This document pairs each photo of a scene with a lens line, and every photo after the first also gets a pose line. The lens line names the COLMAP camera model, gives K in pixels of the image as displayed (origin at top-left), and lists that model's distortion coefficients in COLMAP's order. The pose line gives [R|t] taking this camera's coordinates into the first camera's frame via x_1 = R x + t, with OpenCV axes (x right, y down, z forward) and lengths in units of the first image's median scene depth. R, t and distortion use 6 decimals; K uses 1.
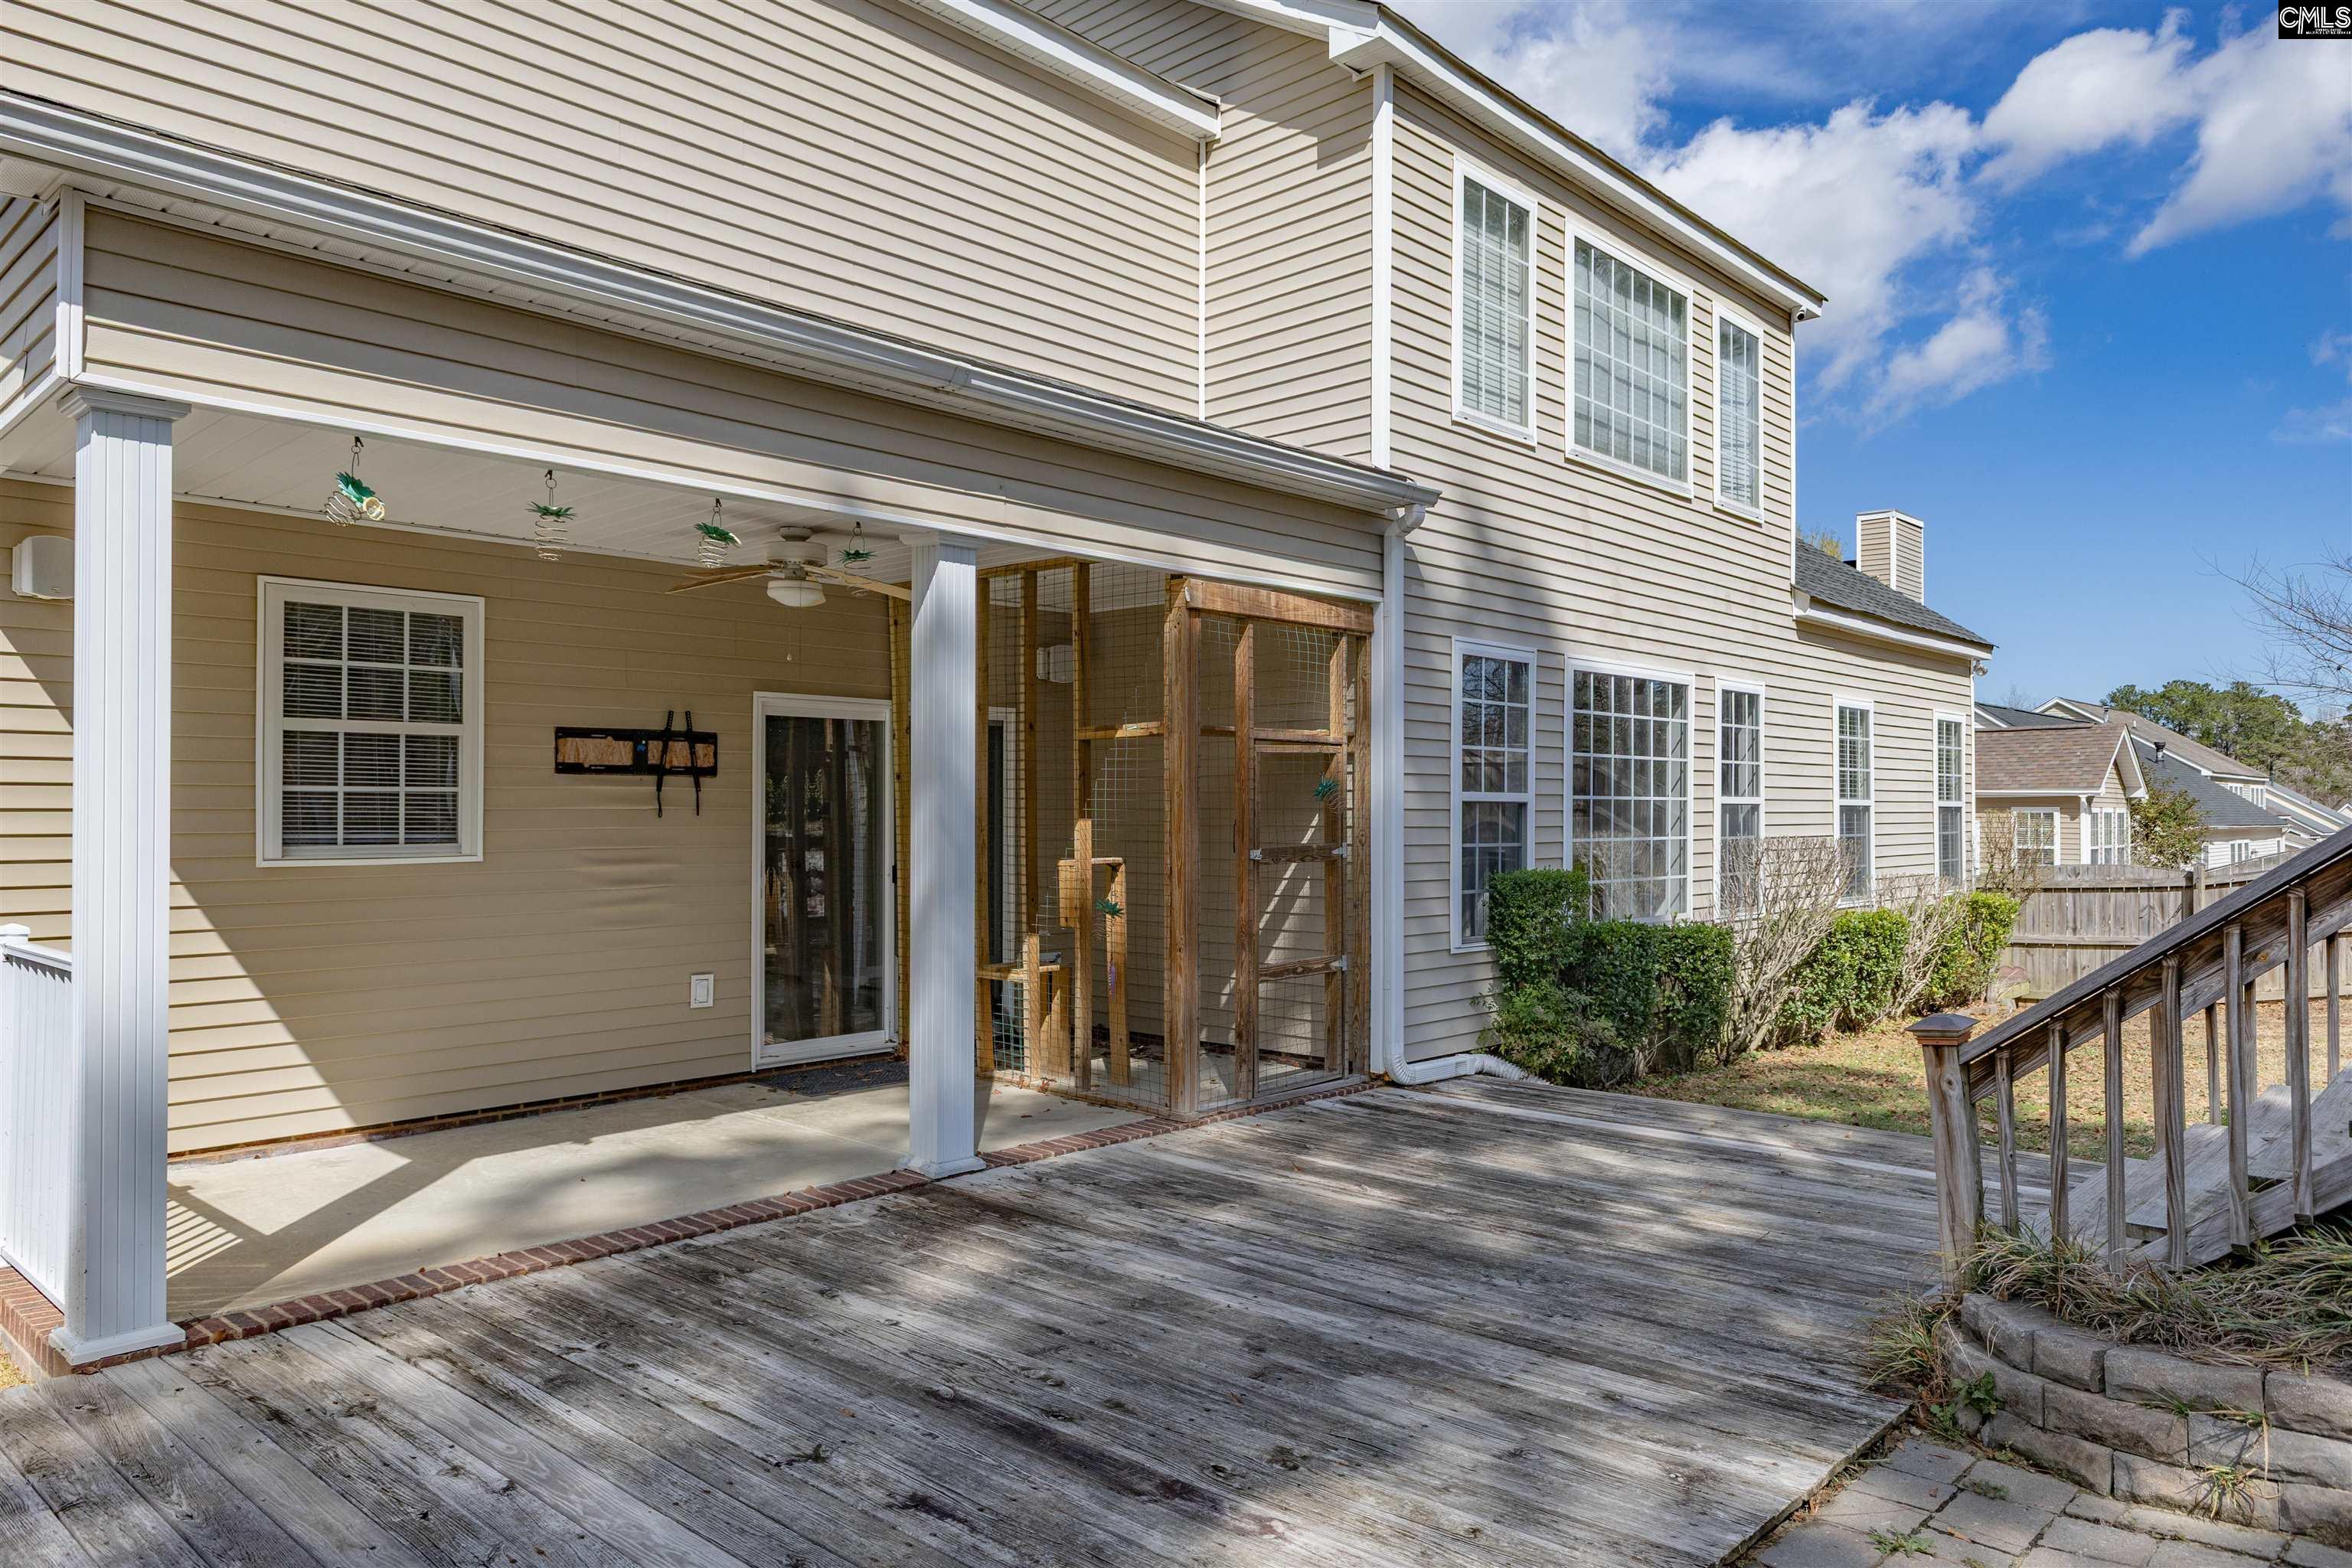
lens RADIAL K [[1567.0, 0, 1028.7], [0, 1567.0, 761.2], [0, 0, 1]] dist [0.023065, -0.011233]
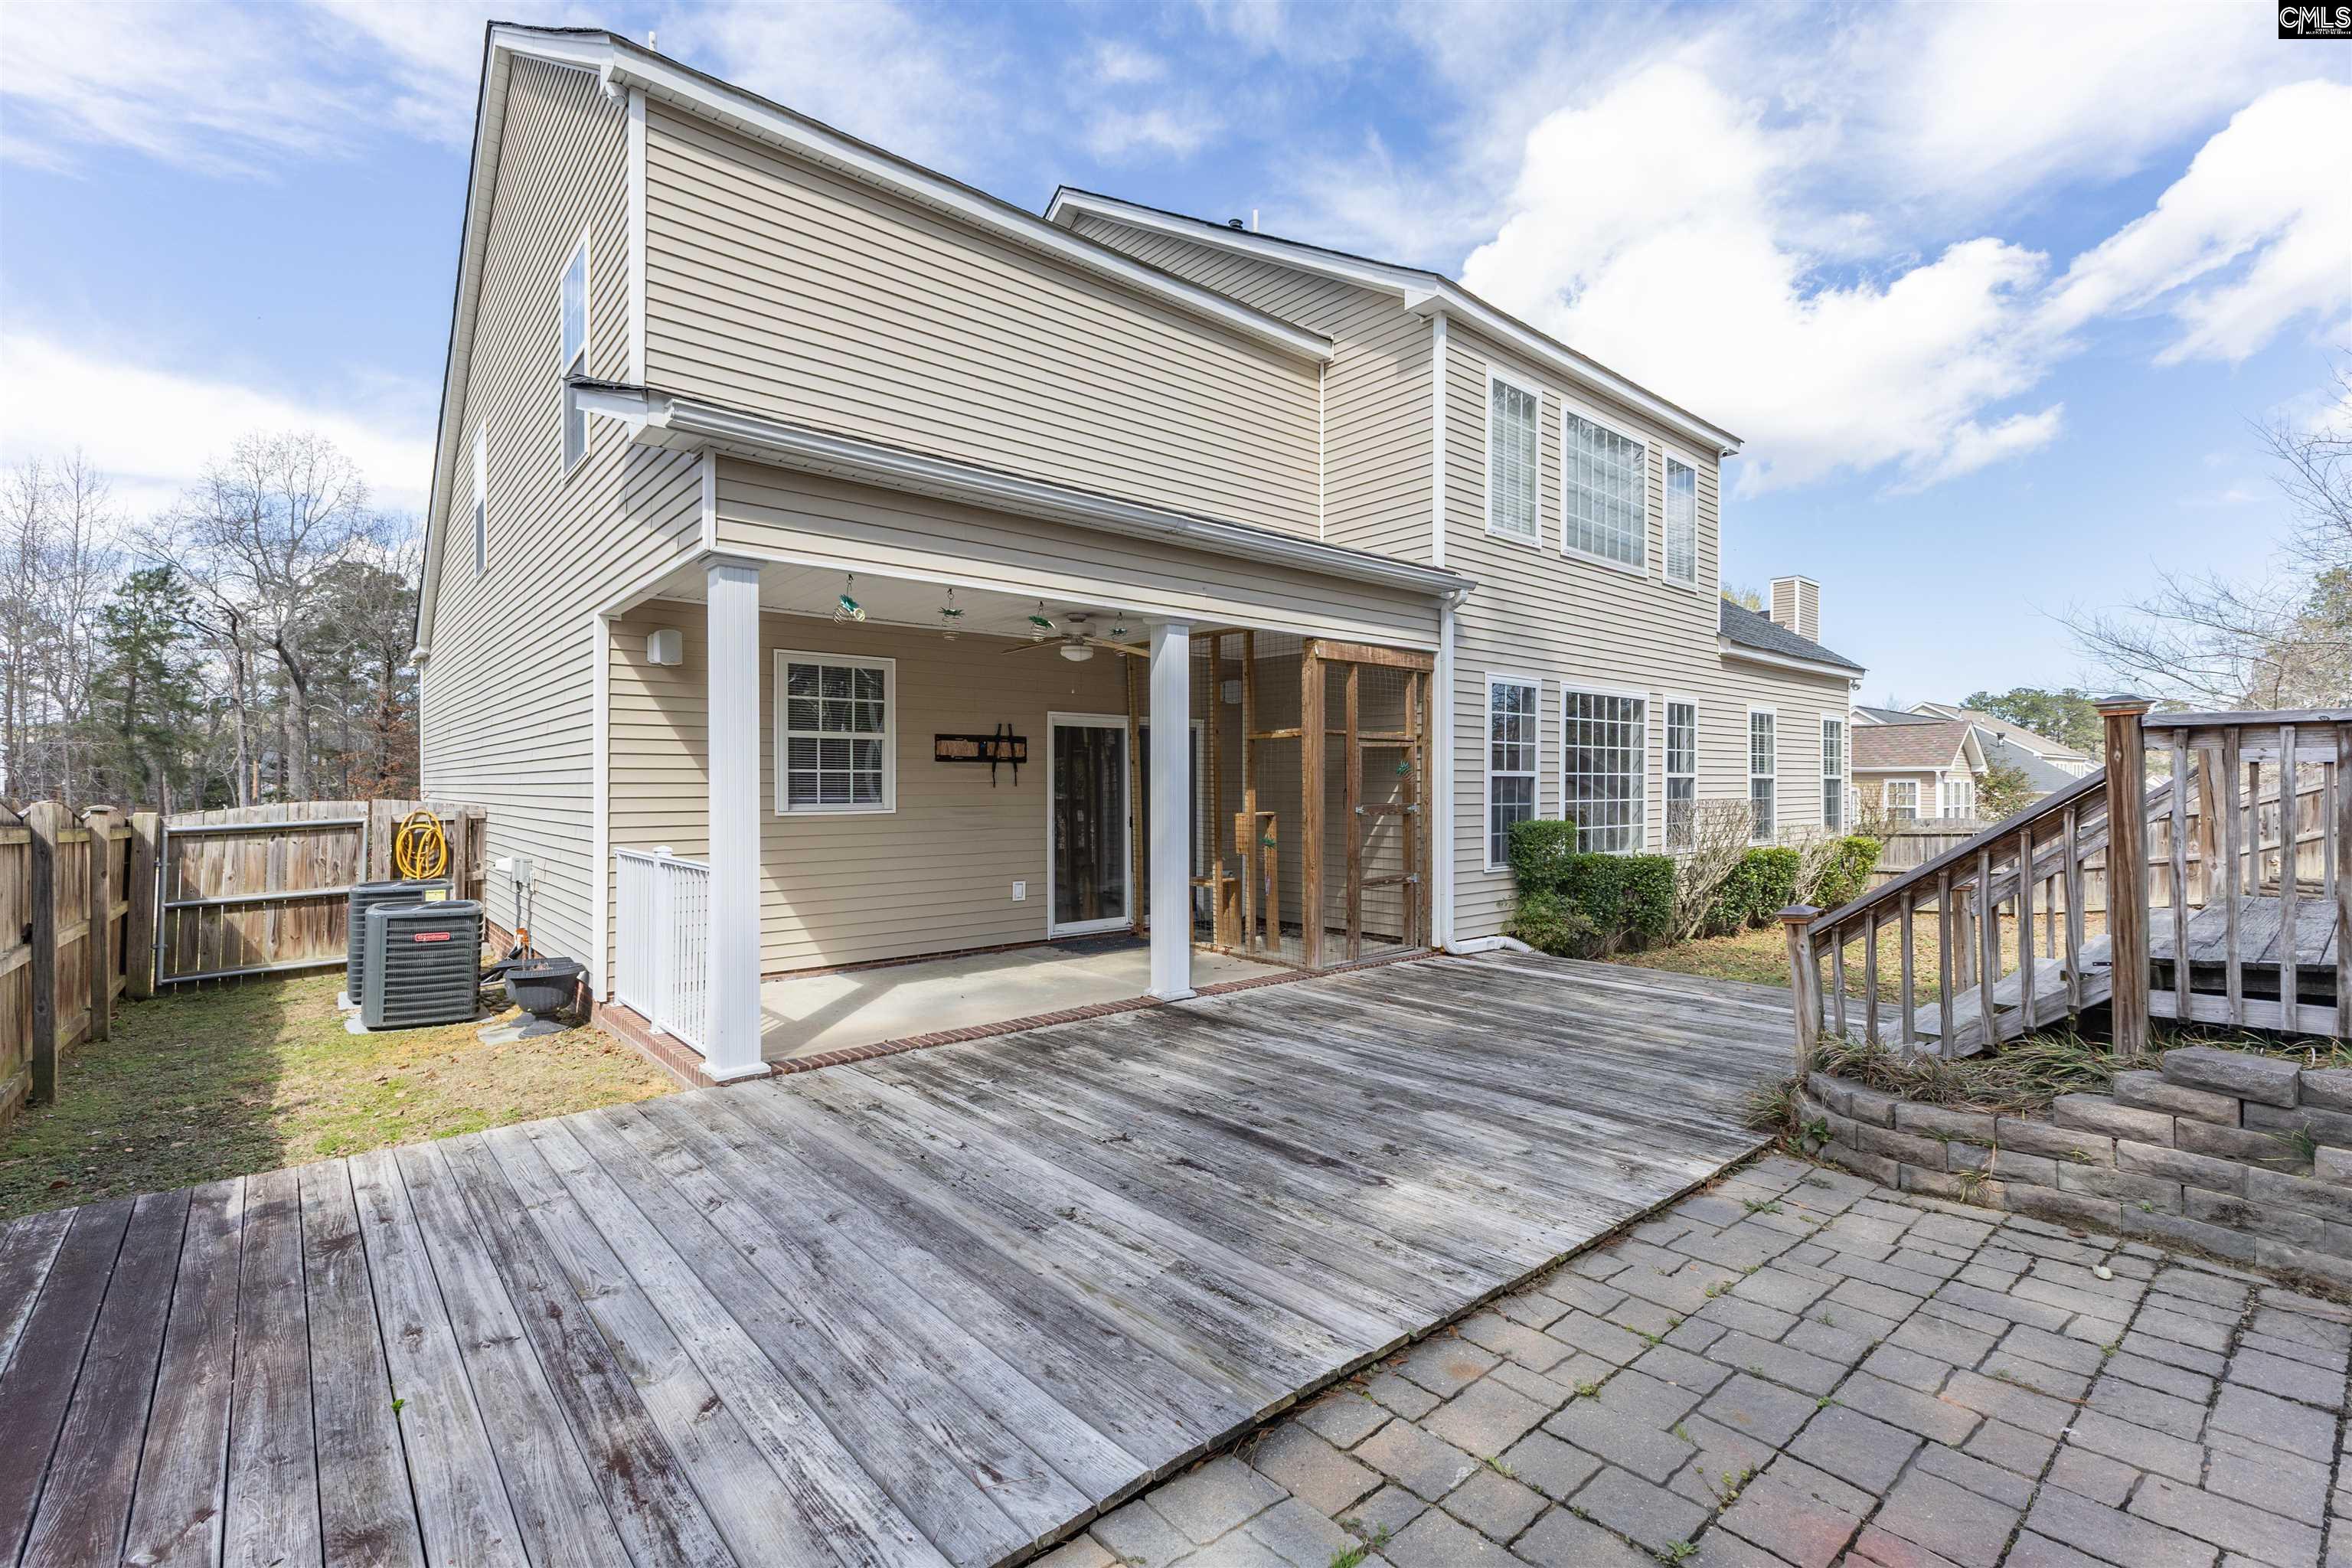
lens RADIAL K [[1029.1, 0, 1071.3], [0, 1029.1, 767.6], [0, 0, 1]] dist [0.007228, -0.000551]
pose [[0.993442, -0.003769, -0.114272, -0.029805], [0.005631, 0.999857, 0.015976, -0.002604], [0.114196, -0.016515, 0.993321, -0.090373]]
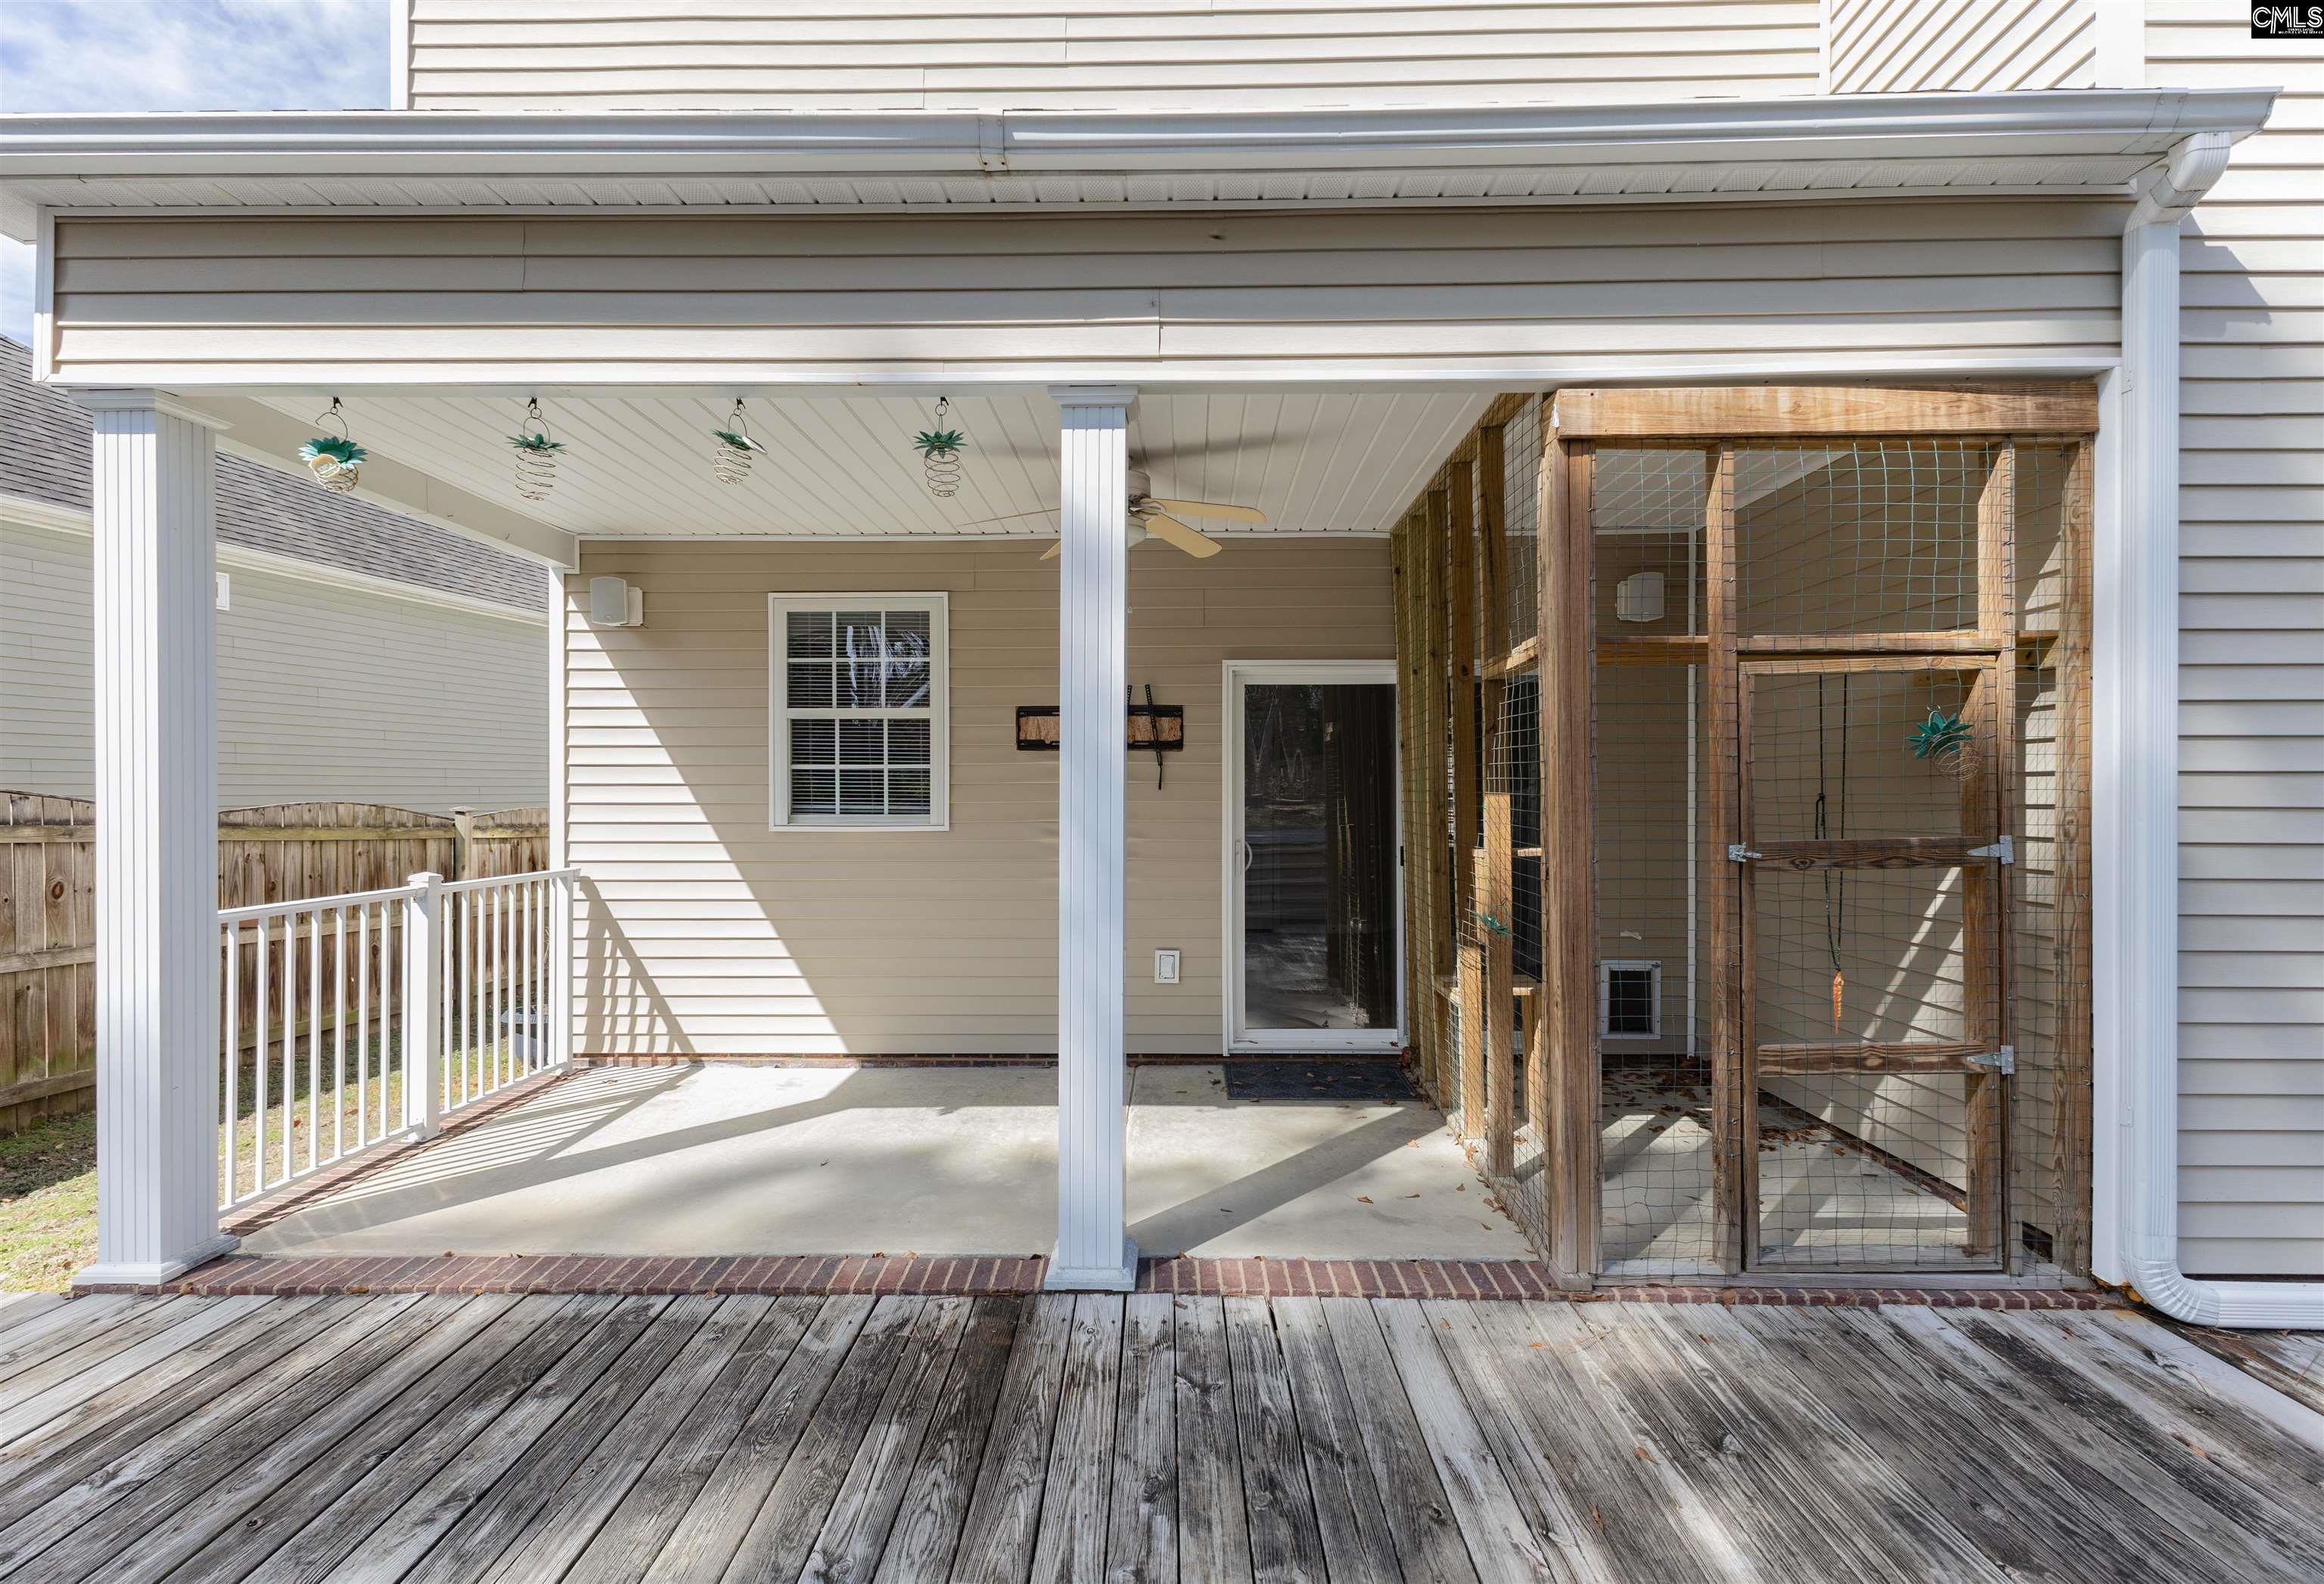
lens RADIAL K [[975.6, 0, 1217.7], [0, 975.6, 784.0], [0, 0, 1]] dist [0.011716, -0.000614]
pose [[0.720703, -0.008253, -0.693195, 0.267017], [0.022896, 0.999667, 0.011903, 0.027024], [0.692866, -0.024450, 0.720652, 0.636611]]
